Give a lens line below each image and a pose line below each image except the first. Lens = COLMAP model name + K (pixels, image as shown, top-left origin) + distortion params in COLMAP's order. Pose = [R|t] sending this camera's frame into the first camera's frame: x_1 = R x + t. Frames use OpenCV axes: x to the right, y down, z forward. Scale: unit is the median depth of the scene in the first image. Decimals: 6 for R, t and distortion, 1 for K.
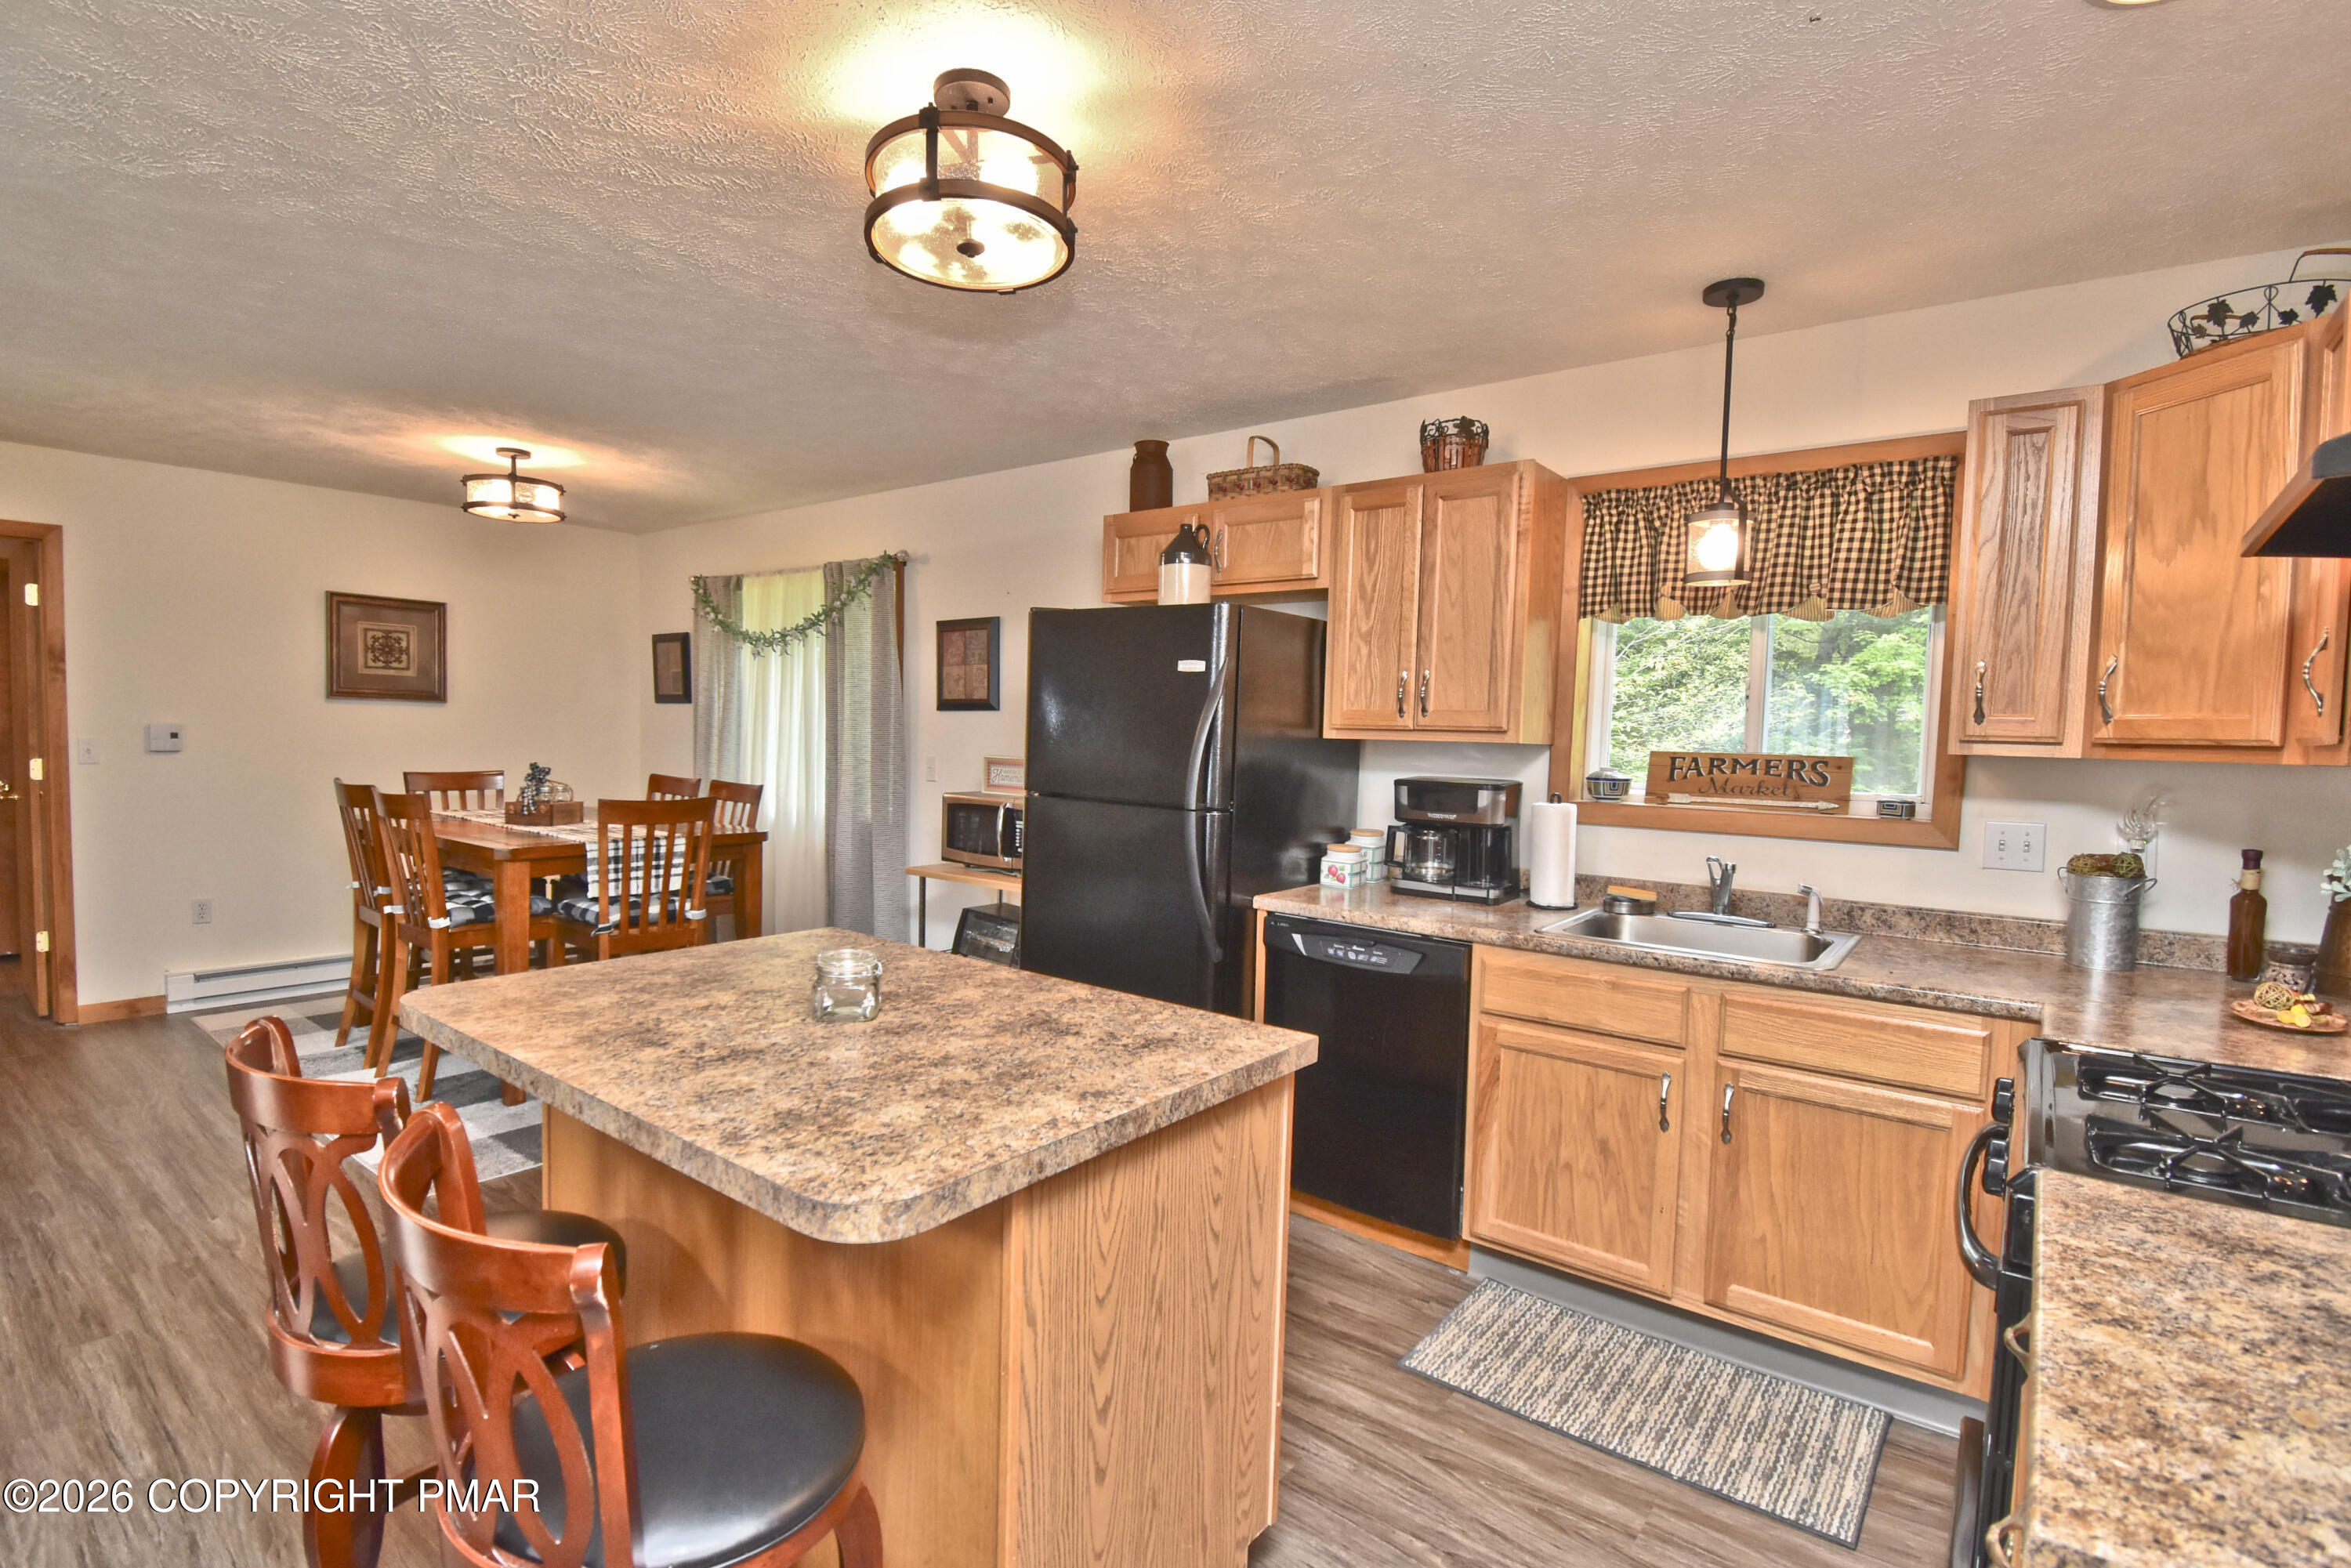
lens RADIAL K [[1118.1, 0, 1151.9], [0, 1118.1, 794.9], [0, 0, 1]] dist [-0.004171, -0.007195]
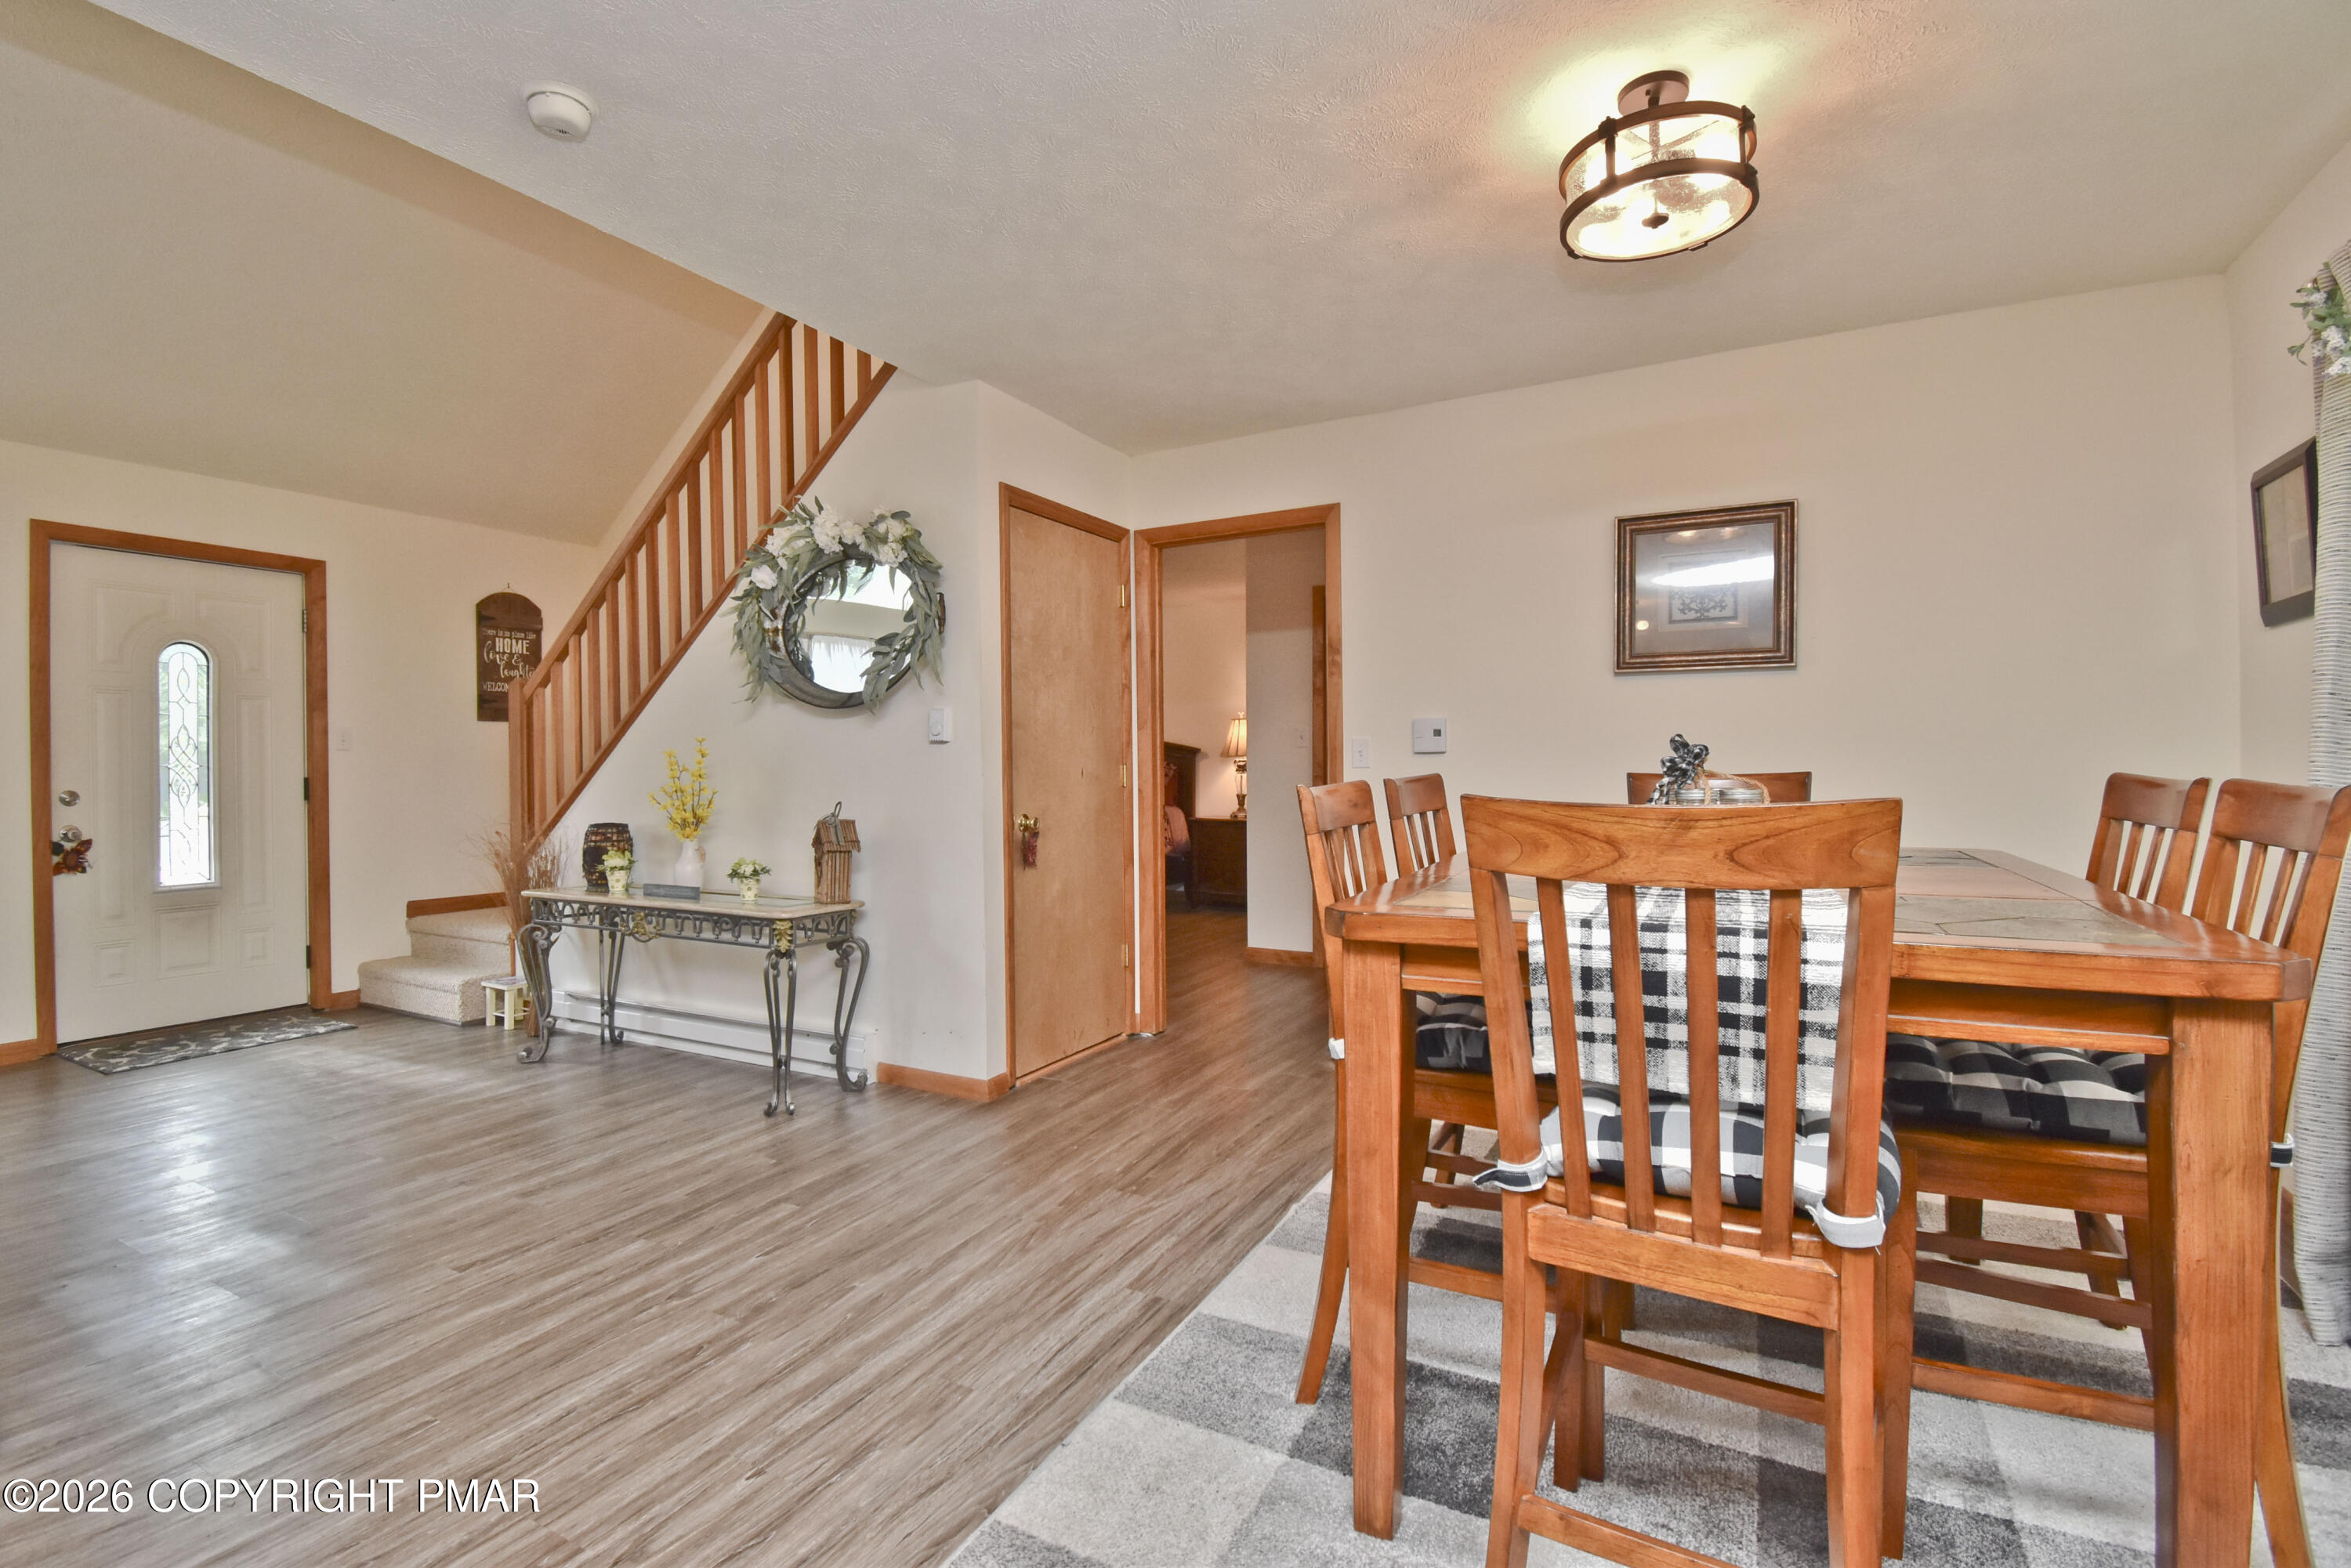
lens RADIAL K [[1072.0, 0, 1118.8], [0, 1072.0, 767.4], [0, 0, 1]] dist [0.001729, -0.013423]
pose [[0.156260, -0.025530, -0.987386, -0.223283], [-0.046863, 0.998348, -0.033230, 0.012948], [0.986604, 0.051464, 0.154806, 1.008277]]
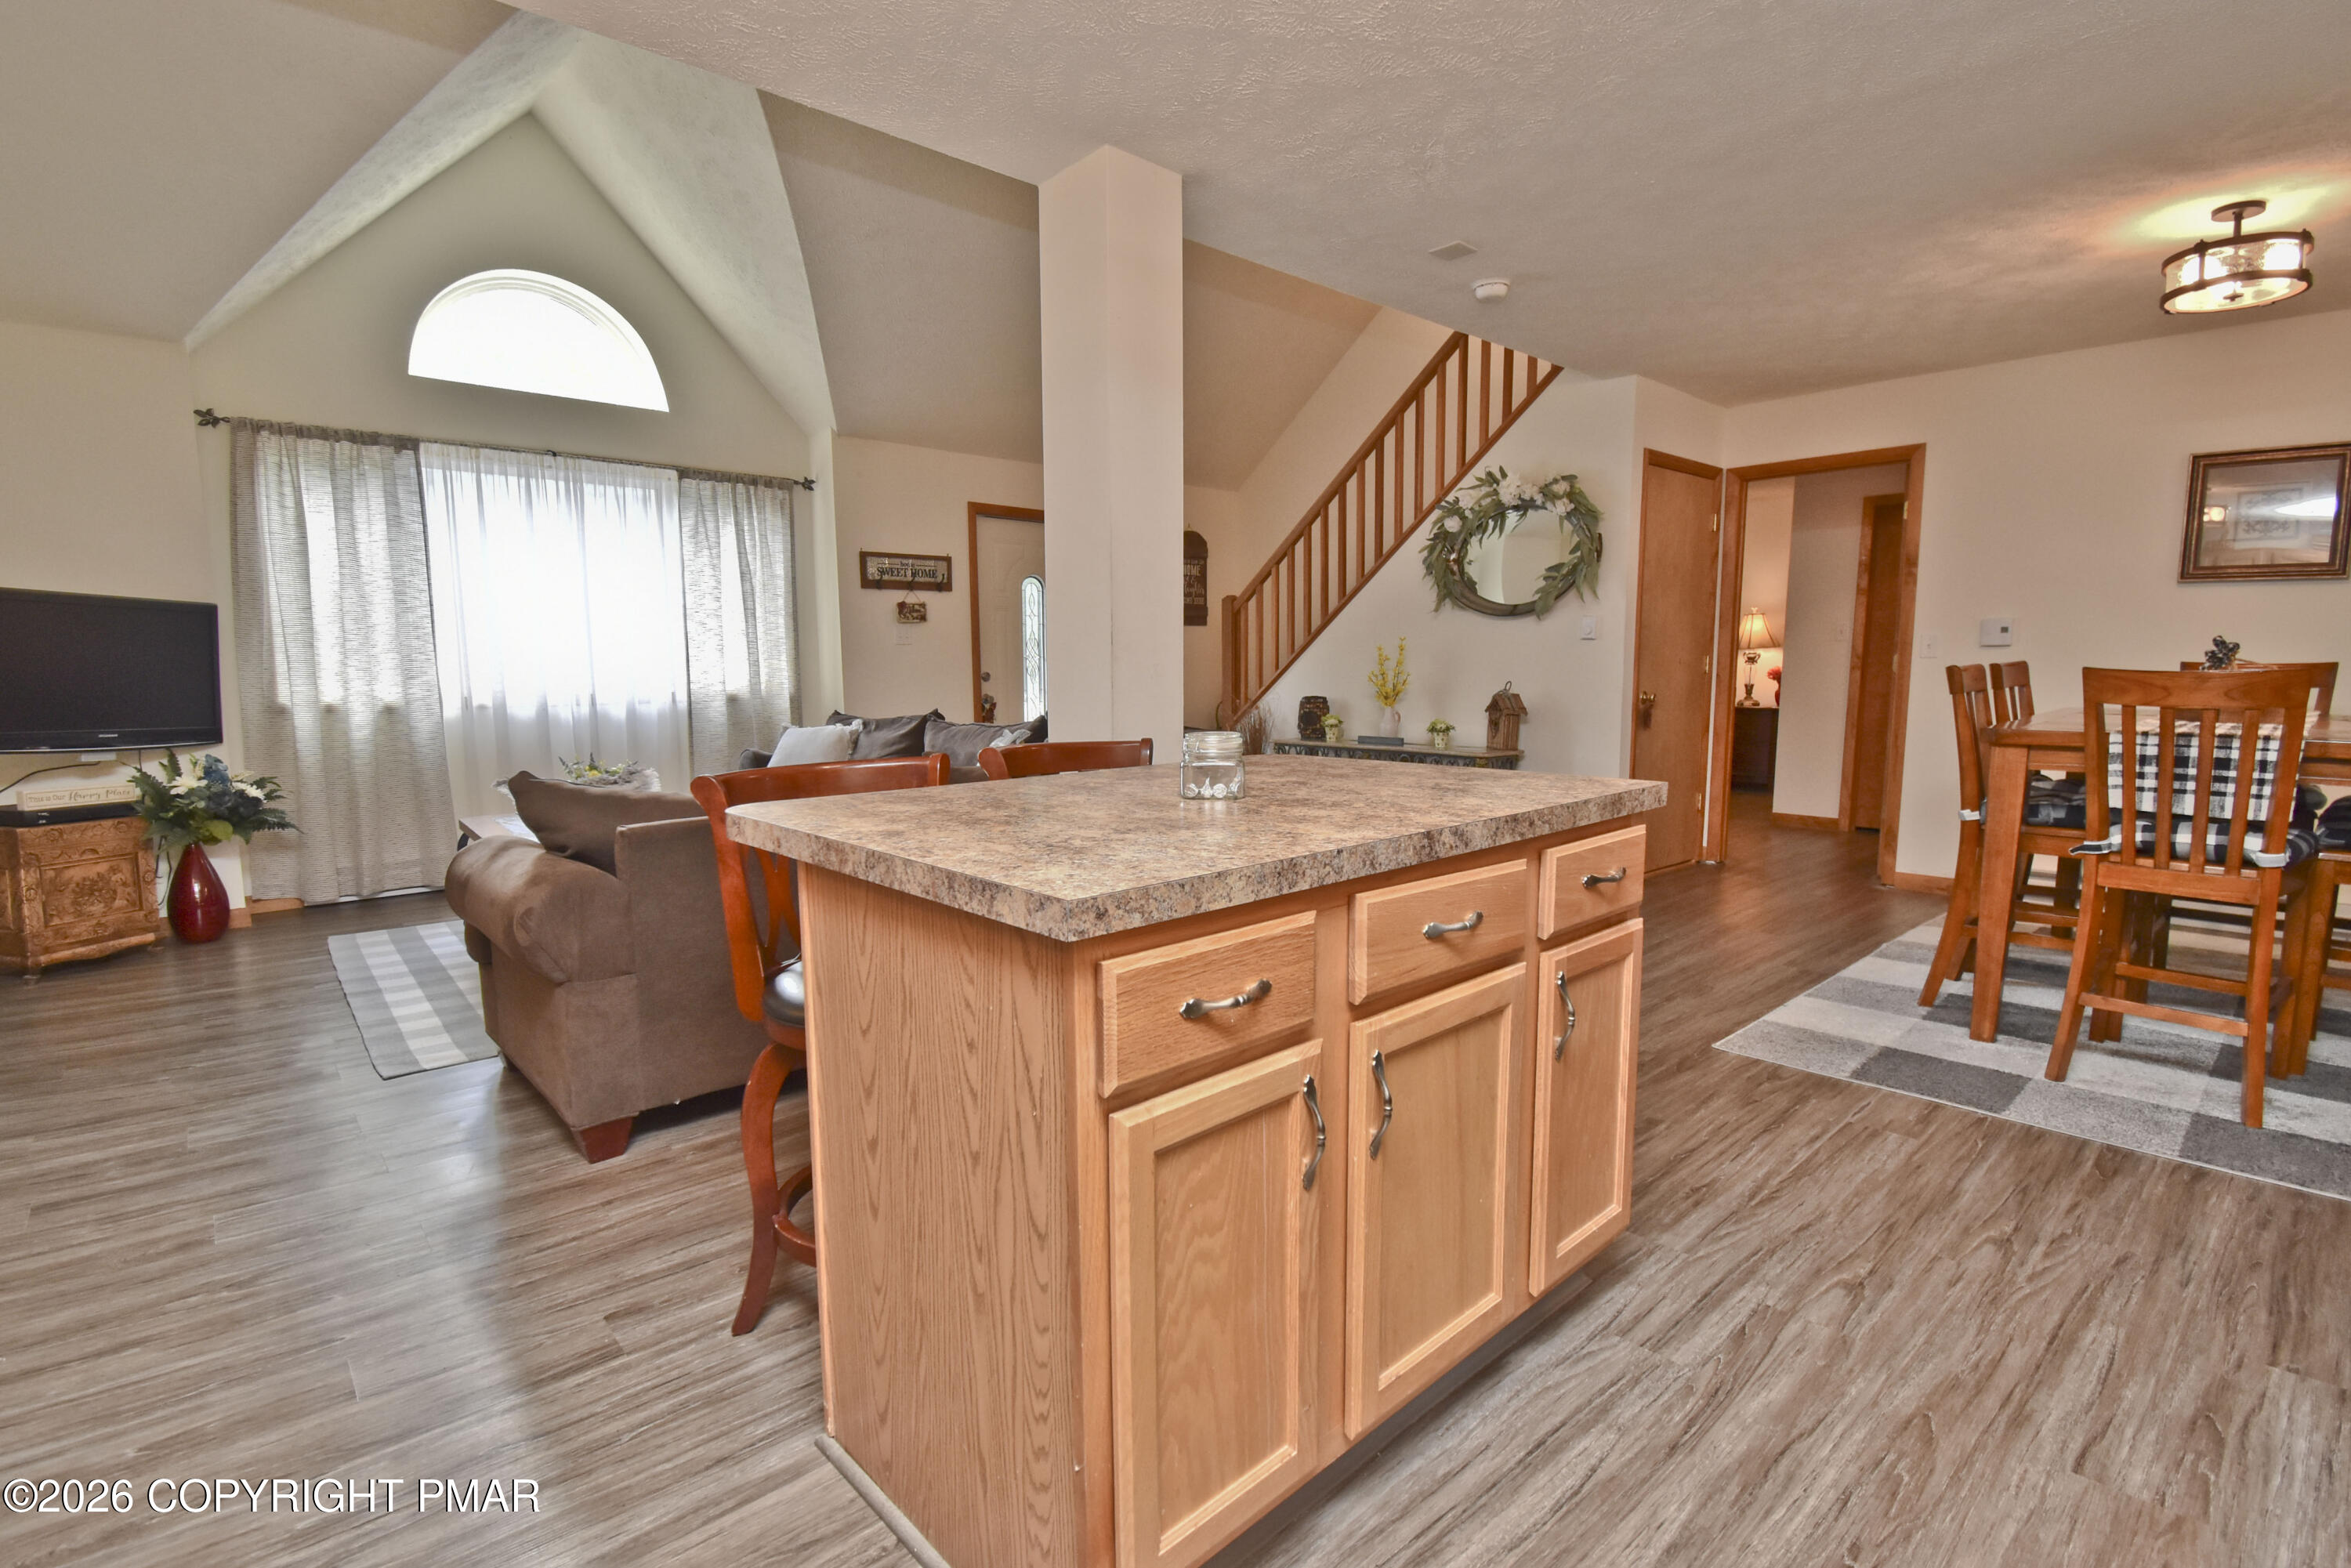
lens RADIAL K [[1072.0, 0, 1165.1], [0, 1072.0, 797.8], [0, 0, 1]] dist [0.001729, -0.013423]
pose [[-0.160349, 0.101222, -0.981857, 0.353076], [-0.053608, 0.992367, 0.111060, 0.050230], [0.985604, 0.070444, -0.153699, 0.619820]]
